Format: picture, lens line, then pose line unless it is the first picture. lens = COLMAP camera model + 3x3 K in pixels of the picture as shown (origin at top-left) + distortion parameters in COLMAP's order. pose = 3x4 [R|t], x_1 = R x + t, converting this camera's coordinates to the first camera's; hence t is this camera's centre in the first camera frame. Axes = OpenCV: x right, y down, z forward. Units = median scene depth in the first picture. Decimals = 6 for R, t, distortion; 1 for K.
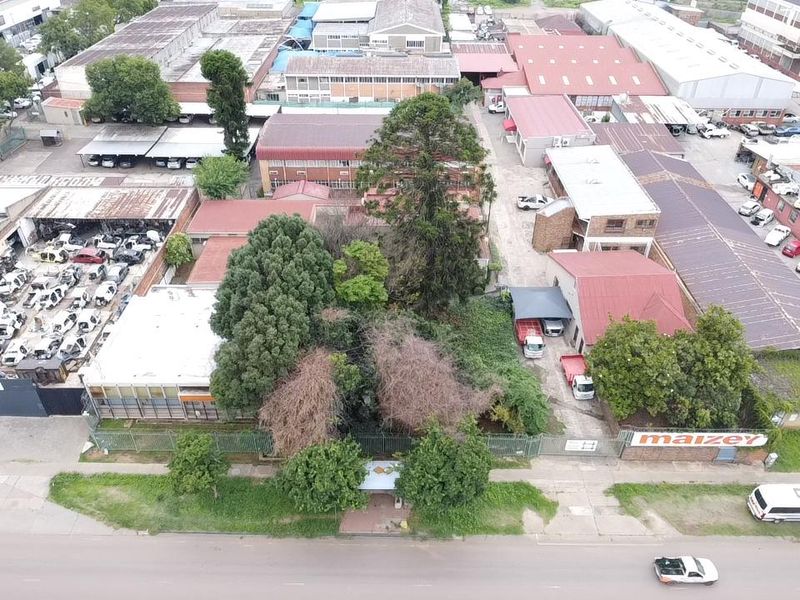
lens RADIAL K [[600.4, 0, 400.8], [0, 600.4, 291.7], [0, 0, 1]] dist [0.002133, -0.006140]
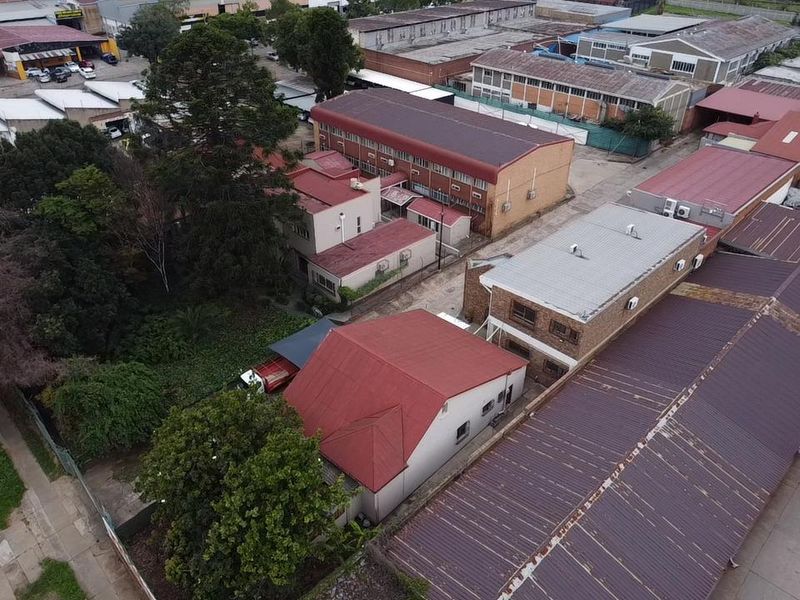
lens RADIAL K [[600.4, 0, 400.8], [0, 600.4, 291.7], [0, 0, 1]] dist [0.002133, -0.006140]
pose [[0.697450, 0.386750, -0.603314, 0.645760], [-0.413651, 0.904729, 0.101776, -0.144272], [0.585198, 0.178577, 0.790983, 0.417466]]
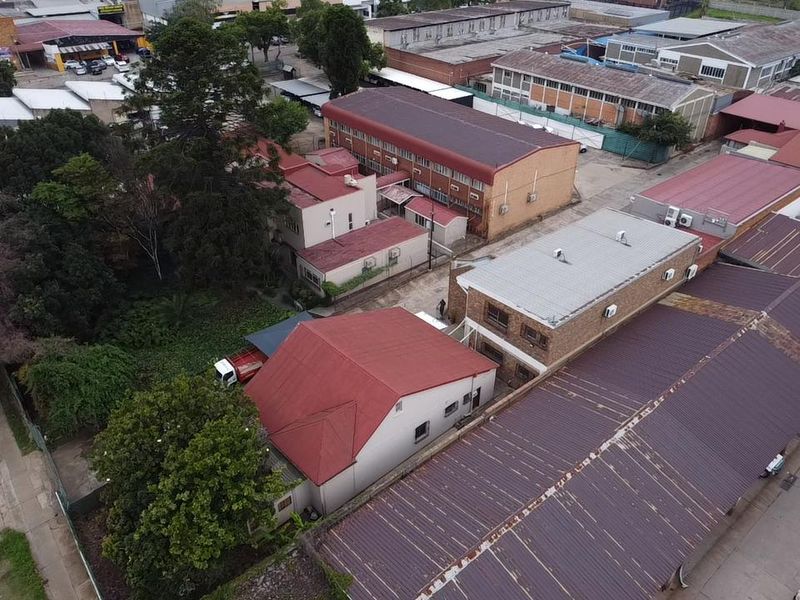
lens RADIAL K [[600.4, 0, 400.8], [0, 600.4, 291.7], [0, 0, 1]] dist [0.002133, -0.006140]
pose [[0.638099, 0.416106, -0.647831, 0.694072], [-0.445847, 0.885660, 0.129716, -0.171934], [0.627734, 0.206062, 0.750658, 0.461103]]
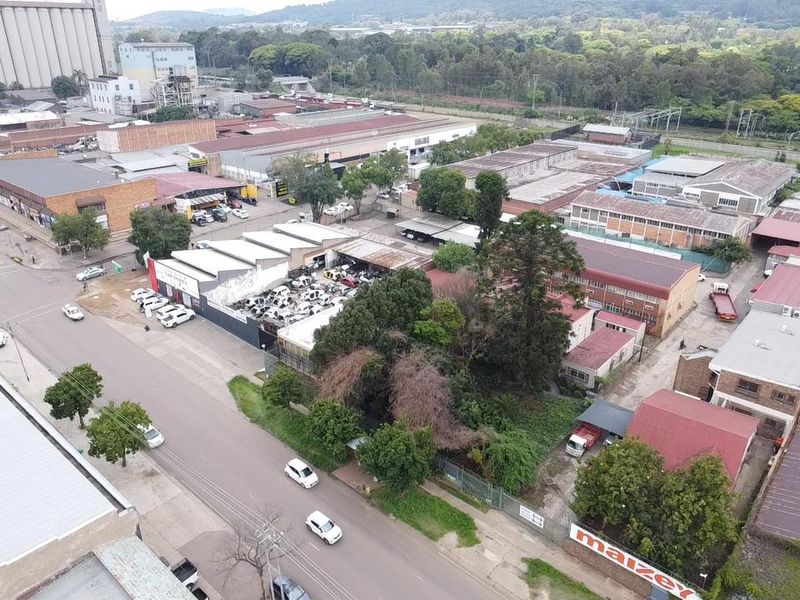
lens RADIAL K [[600.4, 0, 400.8], [0, 600.4, 291.7], [0, 0, 1]] dist [0.002133, -0.006140]
pose [[0.752080, 0.256342, -0.607177, 0.485835], [-0.380771, 0.920952, -0.082827, 0.038615], [0.537949, 0.293488, 0.790238, -0.100411]]
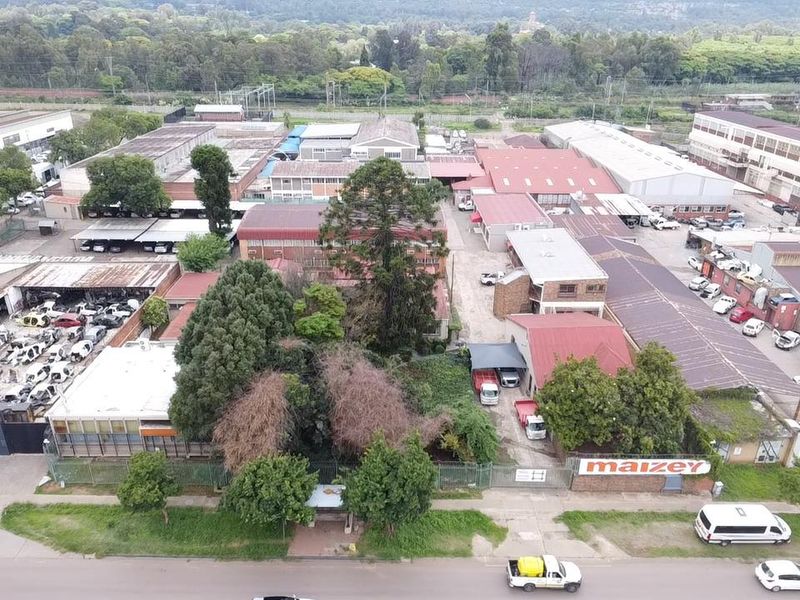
lens RADIAL K [[600.4, 0, 400.8], [0, 600.4, 291.7], [0, 0, 1]] dist [0.002133, -0.006140]
pose [[0.999937, -0.004392, 0.010352, 0.049156], [0.006454, 0.978003, -0.208492, 0.113936], [-0.009209, 0.208545, 0.977969, -0.043910]]
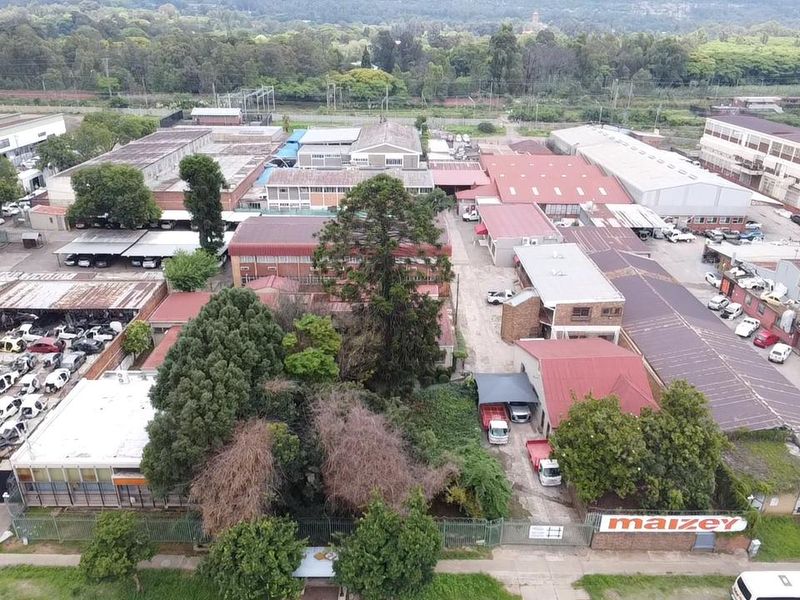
lens RADIAL K [[600.4, 0, 400.8], [0, 600.4, 291.7], [0, 0, 1]] dist [0.002133, -0.006140]
pose [[0.999970, -0.002209, 0.007408, 0.050774], [0.003707, 0.977971, -0.208706, 0.061423], [-0.006784, 0.208727, 0.977950, 0.019251]]
